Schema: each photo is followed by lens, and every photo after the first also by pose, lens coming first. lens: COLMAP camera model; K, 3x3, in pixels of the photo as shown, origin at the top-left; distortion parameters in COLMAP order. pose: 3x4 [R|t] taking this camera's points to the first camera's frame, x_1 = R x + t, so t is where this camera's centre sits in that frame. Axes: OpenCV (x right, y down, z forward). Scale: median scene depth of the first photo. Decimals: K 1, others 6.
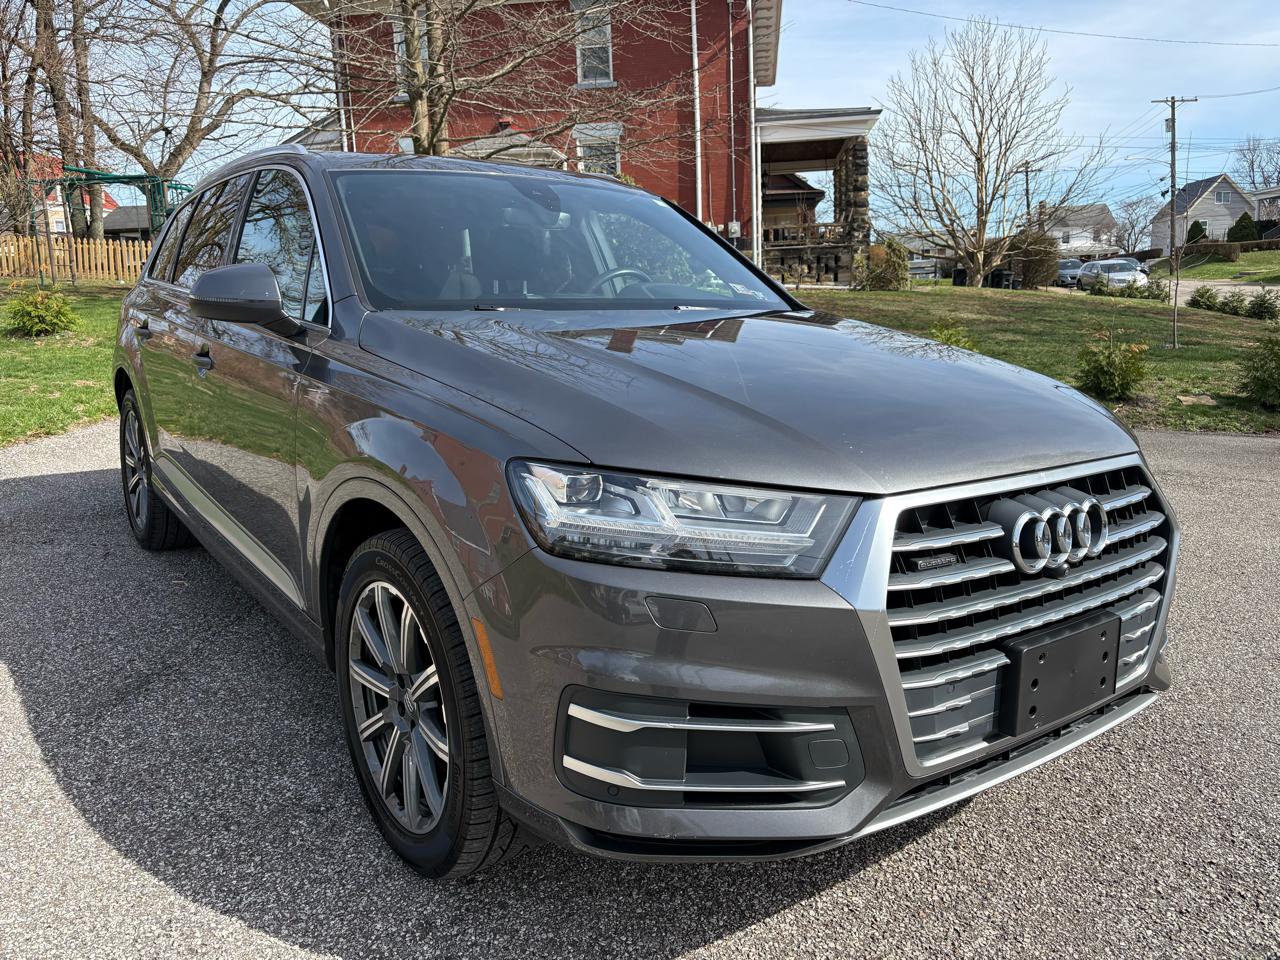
lens RADIAL K [[983.9, 0, 635.8], [0, 983.9, 488.3], [0, 0, 1]] dist [0.024650, -0.002092]
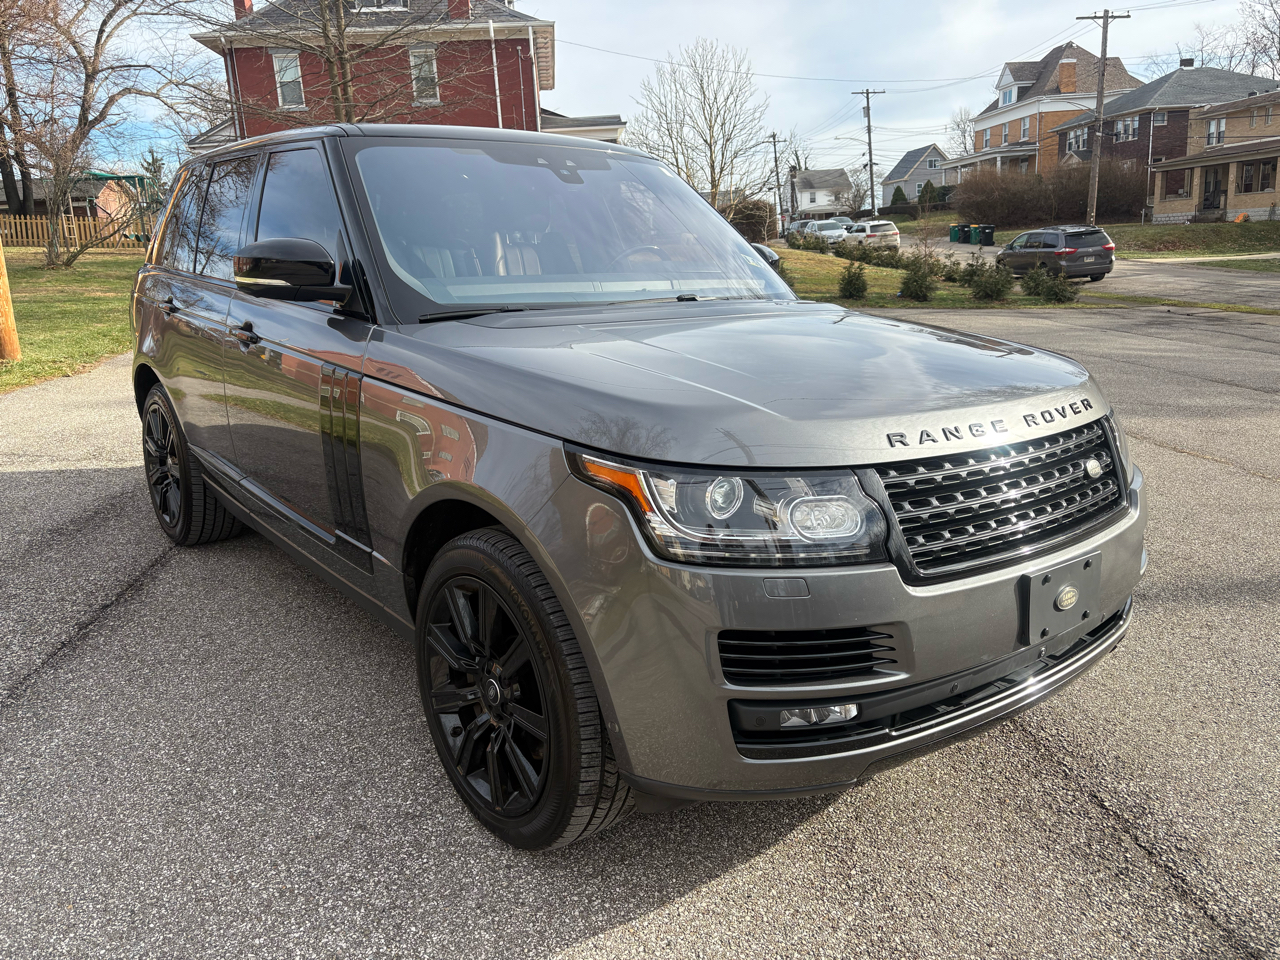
lens RADIAL K [[996.3, 0, 640.0], [0, 996.3, 480.0], [0, 0, 1]] dist [0.023864, -0.003716]
pose [[0.979248, -0.060161, 0.193530, -0.033510], [0.054122, 0.997873, 0.036345, 0.063763], [-0.195305, -0.025116, 0.980421, -0.316073]]
